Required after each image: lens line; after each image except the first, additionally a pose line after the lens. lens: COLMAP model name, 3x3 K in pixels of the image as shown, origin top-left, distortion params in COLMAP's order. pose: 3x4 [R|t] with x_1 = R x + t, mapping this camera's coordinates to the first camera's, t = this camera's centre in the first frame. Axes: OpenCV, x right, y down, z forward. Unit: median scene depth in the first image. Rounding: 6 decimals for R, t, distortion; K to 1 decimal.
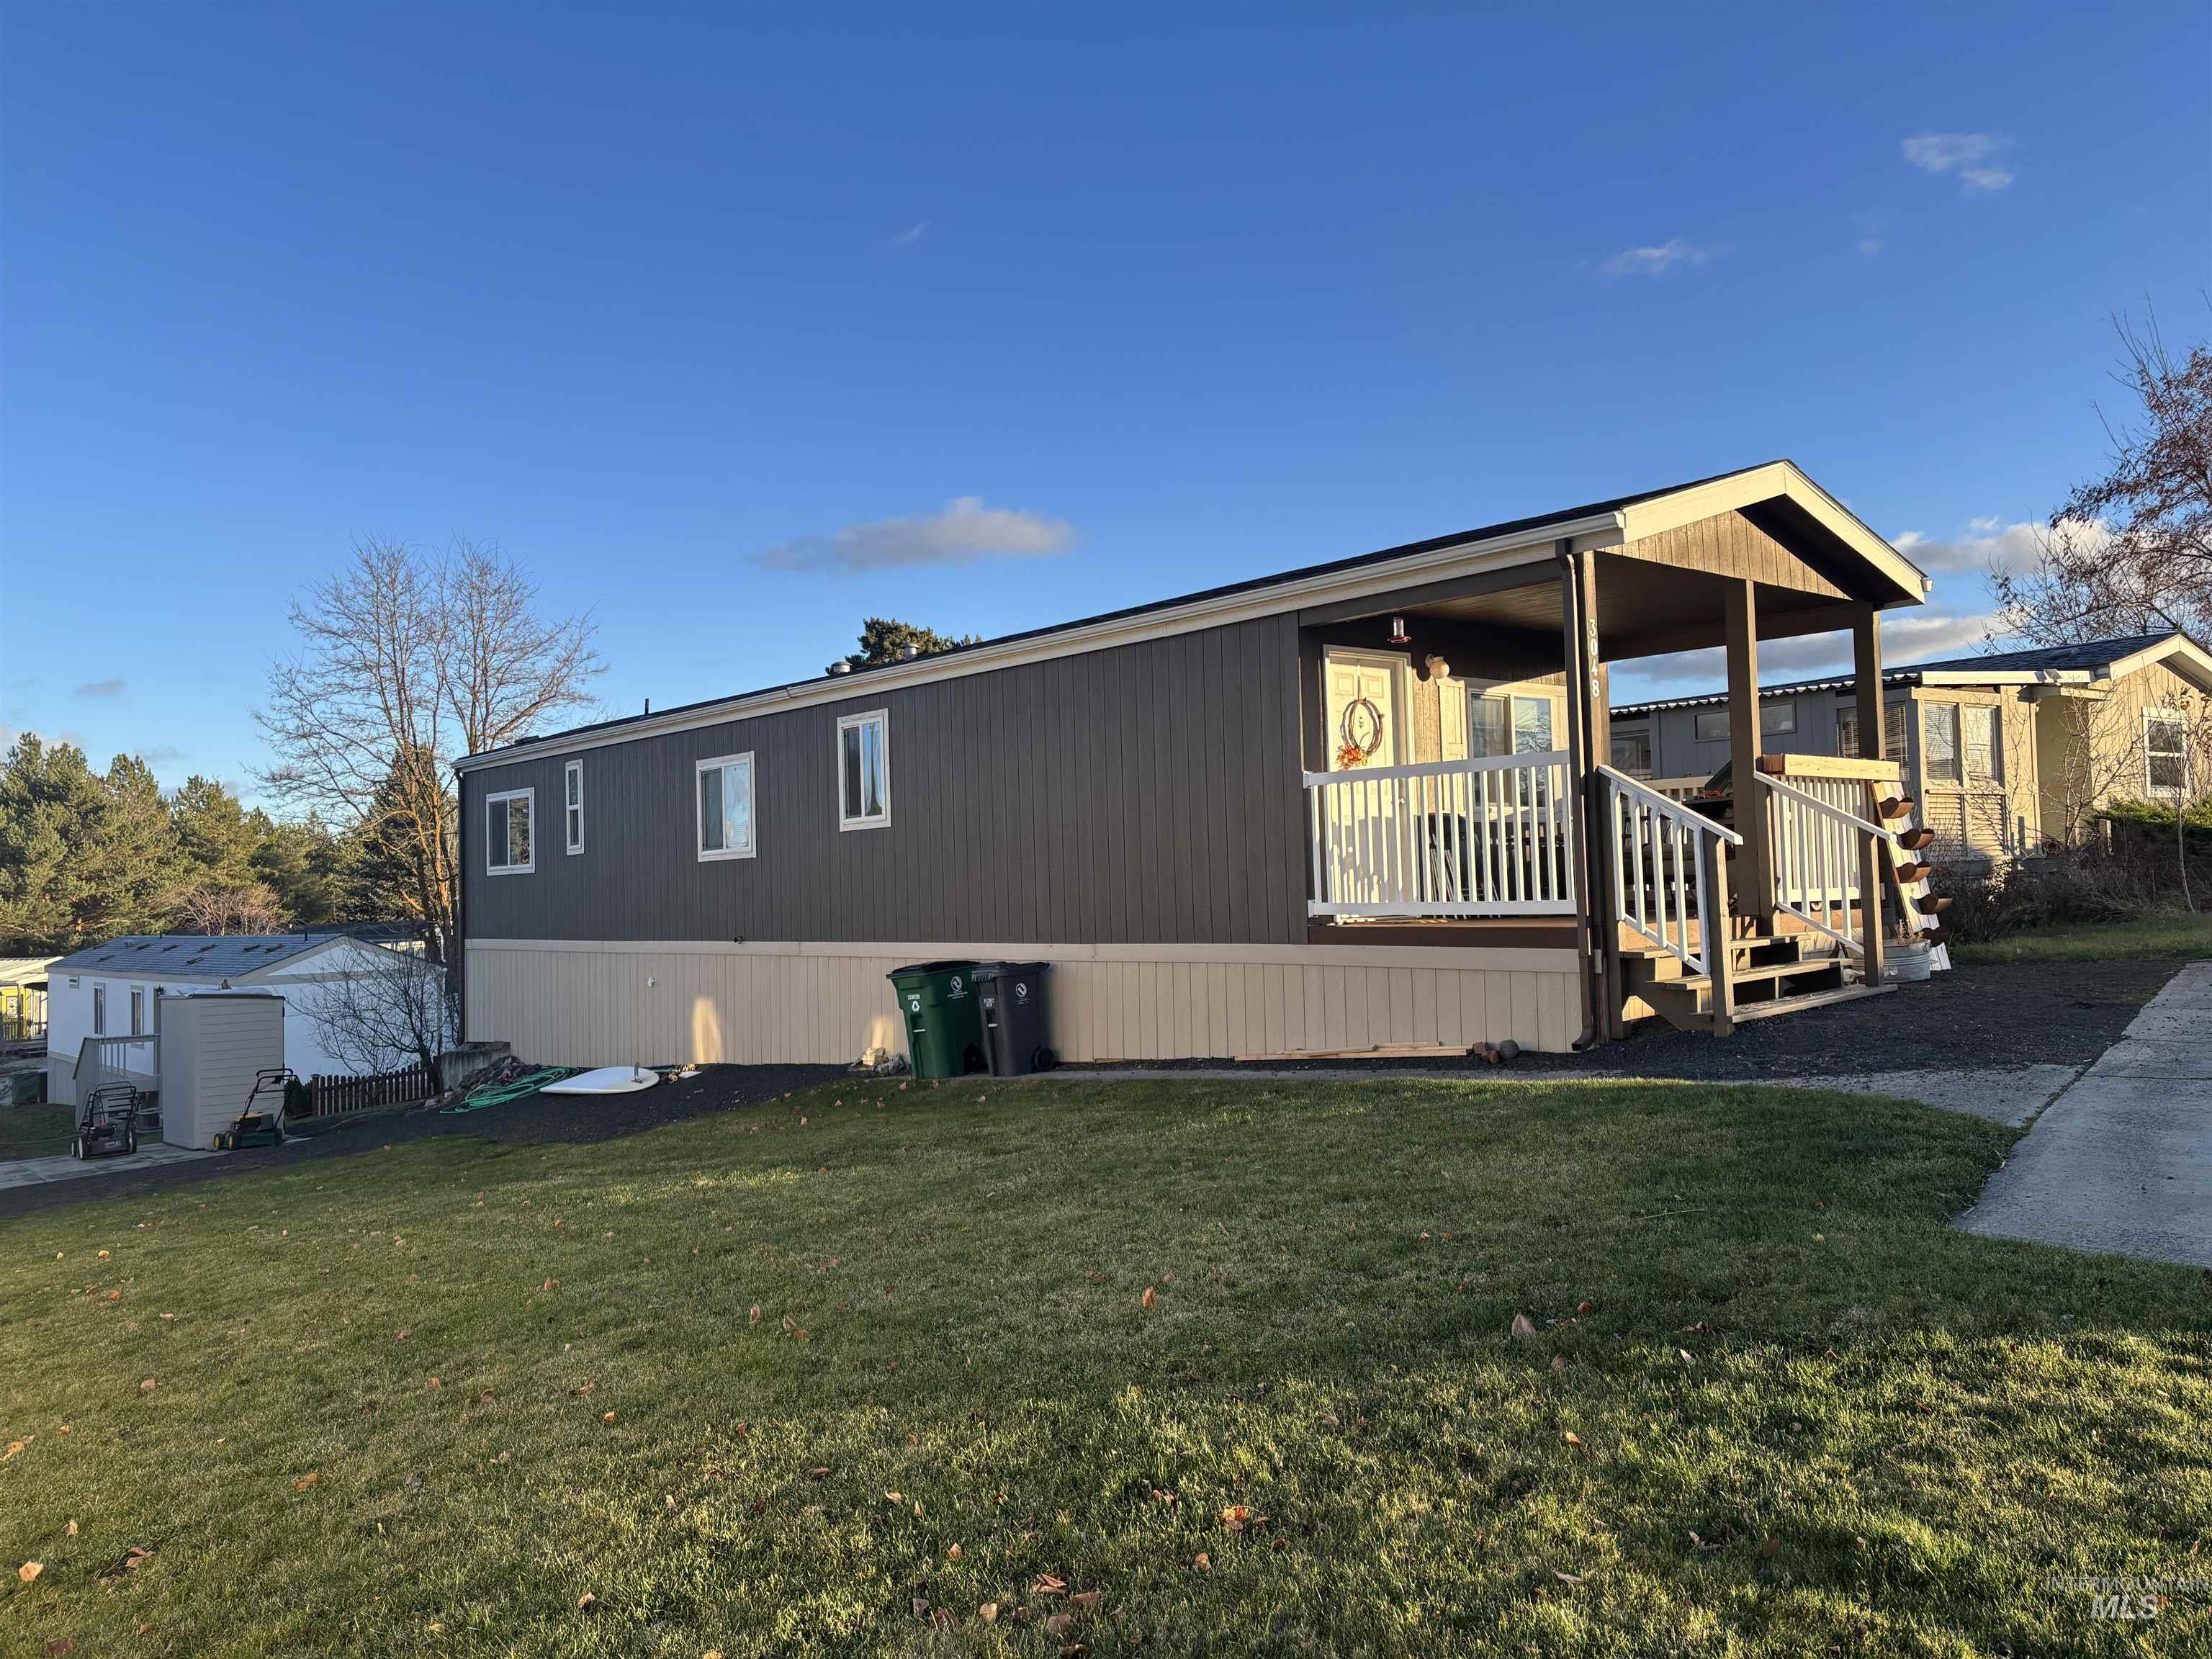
lens RADIAL K [[1654.0, 0, 1111.0], [0, 1654.0, 835.5], [0, 0, 1]] dist [0.122127, -0.163672]
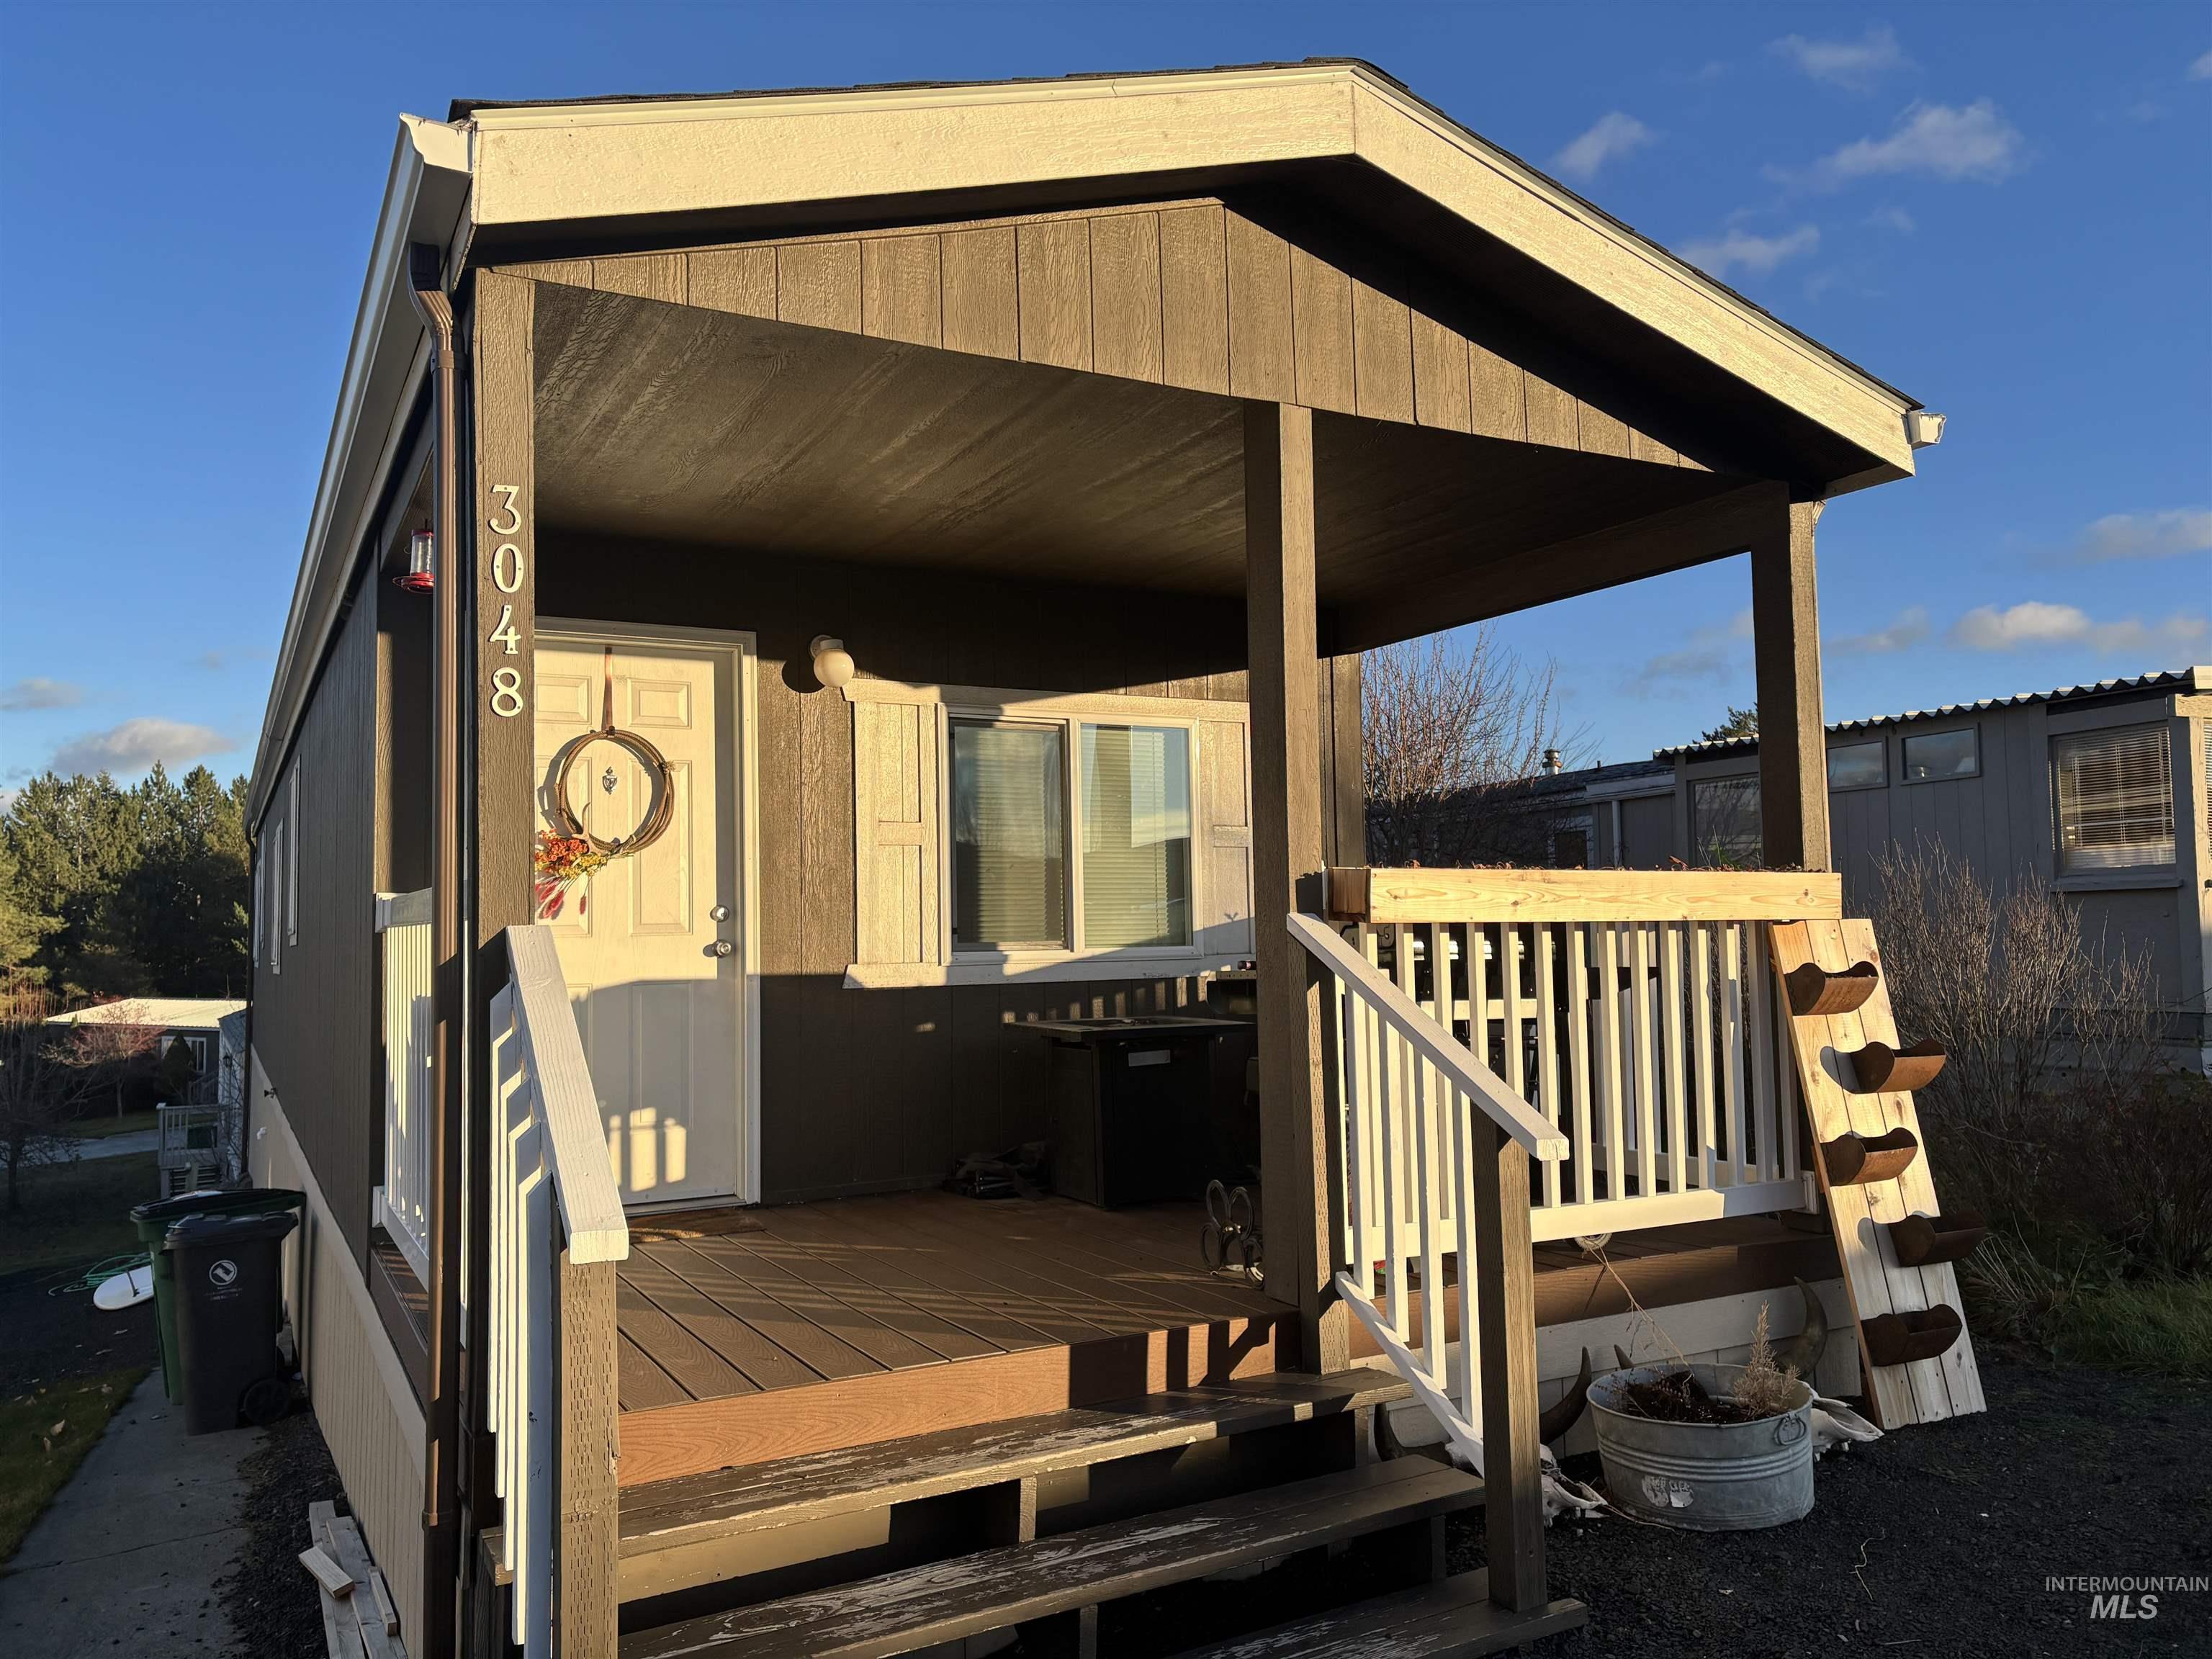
lens RADIAL K [[1654.0, 0, 1111.0], [0, 1654.0, 835.5], [0, 0, 1]] dist [0.122127, -0.163672]
pose [[0.974965, -0.001124, -0.222355, 0.389693], [-0.003686, 0.999768, -0.021213, -0.043289], [0.222327, 0.021502, 0.974735, 0.576893]]
